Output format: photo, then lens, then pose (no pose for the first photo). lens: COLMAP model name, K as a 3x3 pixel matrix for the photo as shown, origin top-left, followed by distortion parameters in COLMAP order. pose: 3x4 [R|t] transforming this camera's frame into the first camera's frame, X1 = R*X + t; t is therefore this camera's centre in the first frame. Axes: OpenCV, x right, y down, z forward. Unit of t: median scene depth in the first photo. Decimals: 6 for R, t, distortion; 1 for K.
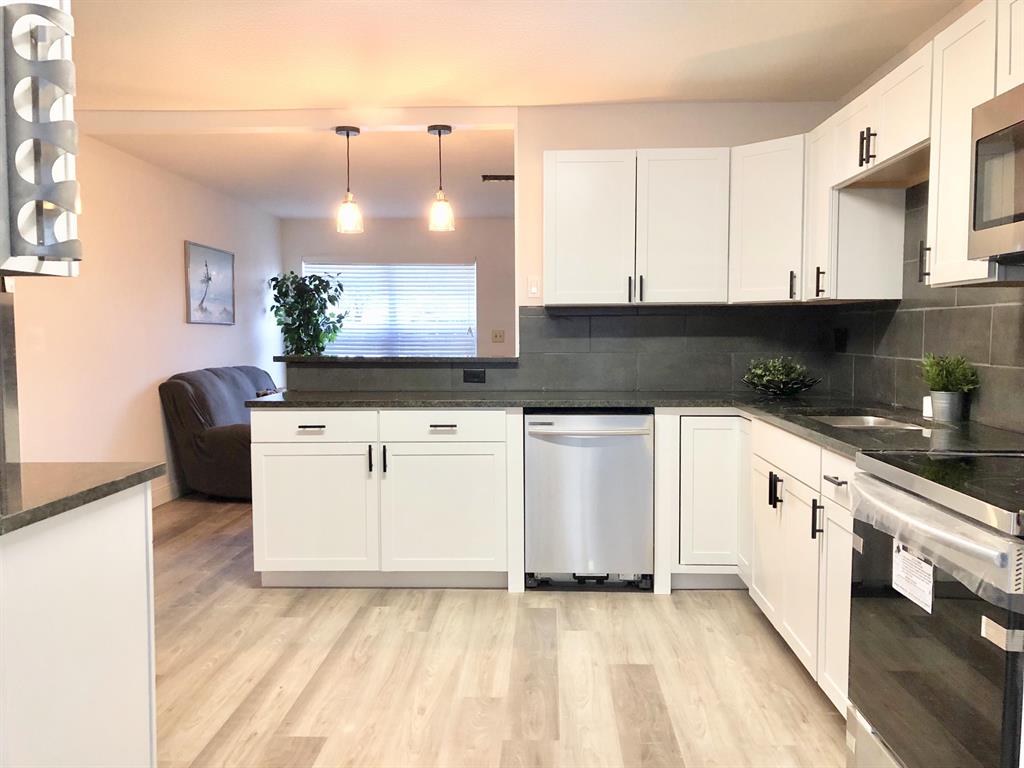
lens RADIAL K [[837.2, 0, 511.7], [0, 837.2, 378.2], [0, 0, 1]] dist [0.032612, -0.024783]
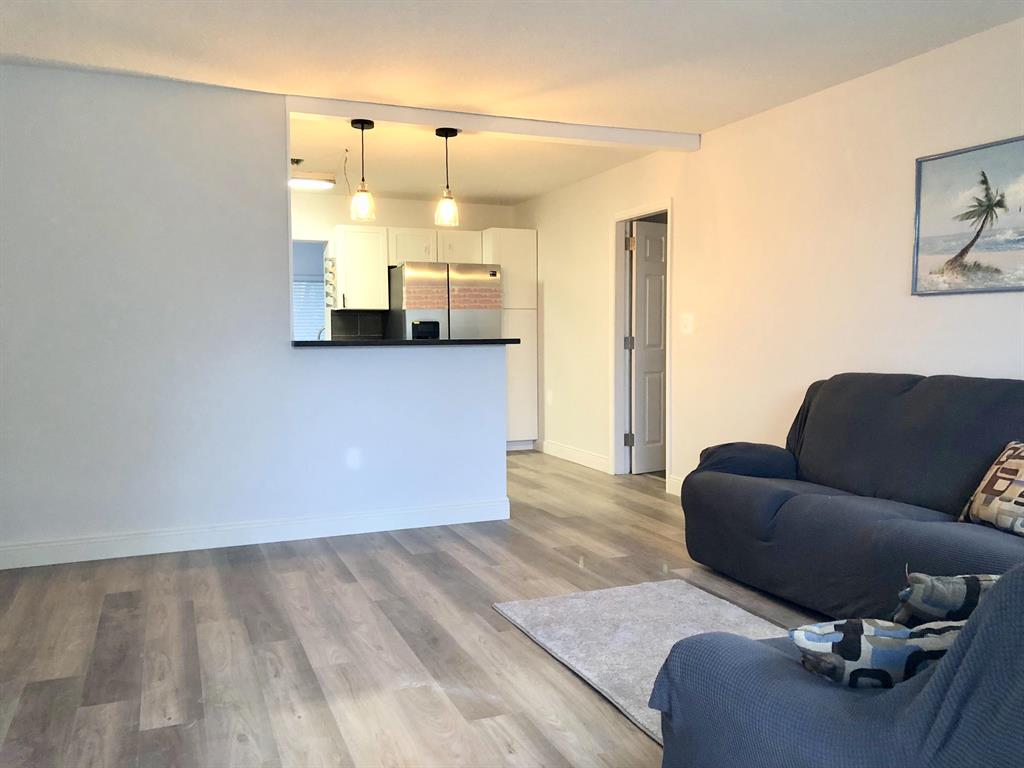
lens RADIAL K [[837.2, 0, 511.7], [0, 837.2, 378.2], [0, 0, 1]] dist [0.032612, -0.024783]
pose [[-0.906520, 0.031210, -0.421008, 0.236684], [-0.017340, 0.993669, 0.110999, -0.116792], [0.421807, 0.107923, -0.900240, 2.446658]]
